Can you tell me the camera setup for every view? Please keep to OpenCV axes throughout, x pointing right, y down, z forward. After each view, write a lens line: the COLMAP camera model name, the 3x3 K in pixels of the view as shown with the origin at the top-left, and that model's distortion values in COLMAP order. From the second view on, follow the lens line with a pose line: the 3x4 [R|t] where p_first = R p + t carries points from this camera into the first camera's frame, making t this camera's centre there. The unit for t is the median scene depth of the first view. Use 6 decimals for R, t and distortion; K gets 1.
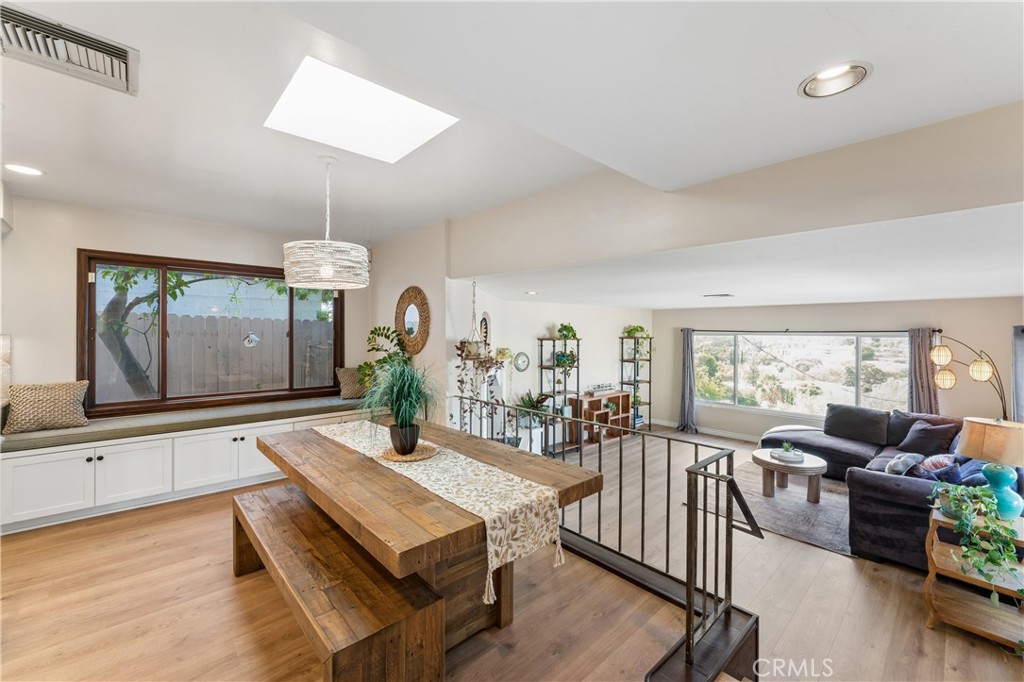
lens RADIAL K [[409.6, 0, 509.8], [0, 409.6, 331.9], [0, 0, 1]] dist [-0.002825, -0.000792]
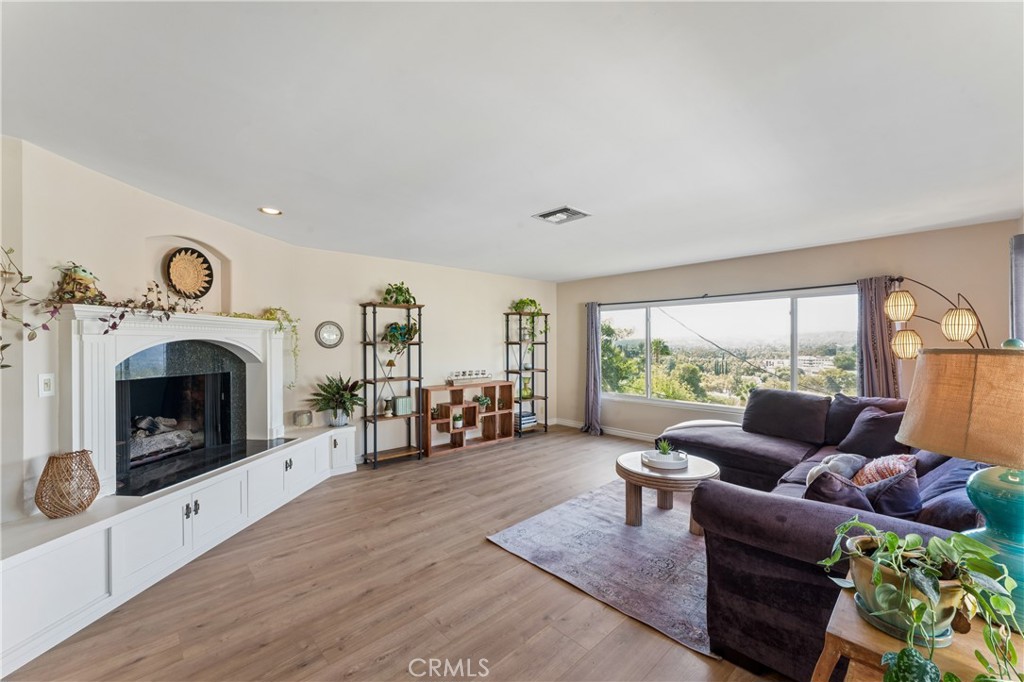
lens RADIAL K [[409.6, 0, 503.7], [0, 409.6, 343.1], [0, 0, 1]] dist [-0.002825, -0.000792]
pose [[0.999811, -0.005170, 0.018752, 0.387839], [0.005196, 0.999986, -0.001303, 0.109632], [-0.018745, 0.001400, 0.999823, 0.337252]]
